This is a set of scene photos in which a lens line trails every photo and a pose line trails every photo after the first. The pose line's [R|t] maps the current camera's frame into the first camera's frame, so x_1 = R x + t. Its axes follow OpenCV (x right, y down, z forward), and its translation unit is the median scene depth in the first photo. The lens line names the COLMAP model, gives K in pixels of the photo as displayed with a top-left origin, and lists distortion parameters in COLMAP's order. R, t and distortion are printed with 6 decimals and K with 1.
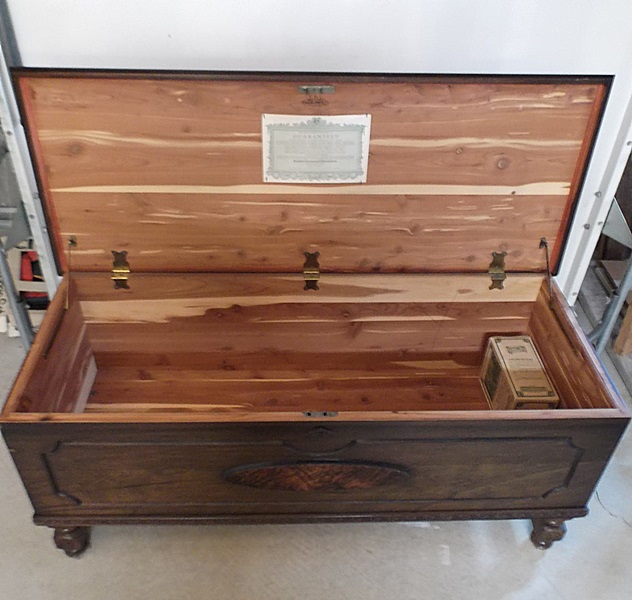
lens RADIAL K [[641.1, 0, 314.4], [0, 641.1, 301.0], [0, 0, 1]] dist [0.054450, 0.000000]
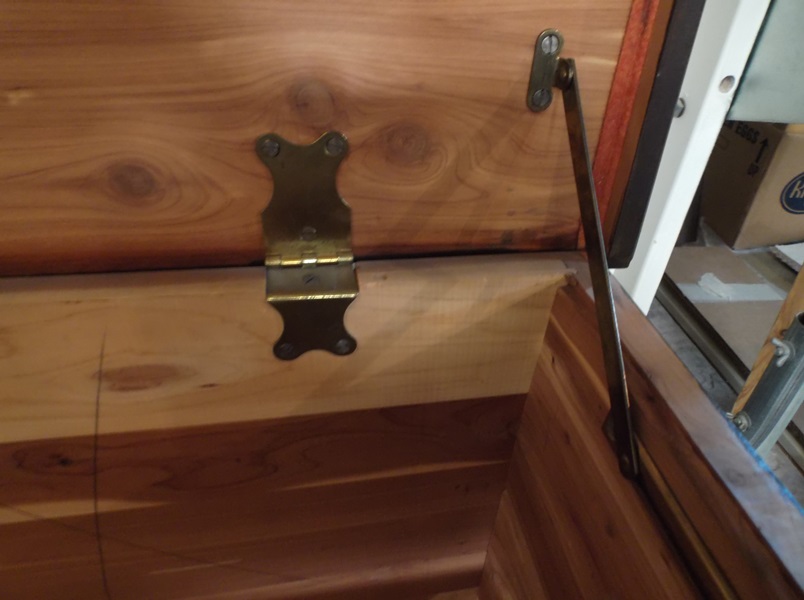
lens RADIAL K [[582.1, 0, 405.4], [0, 582.1, 299.0], [0, 0, 1]] dist [0.034761, -0.000823]
pose [[0.990912, -0.053318, 0.123495, 0.289362], [0.055659, 0.998328, -0.015579, -0.030374], [-0.122457, 0.022311, 0.992223, 0.840418]]
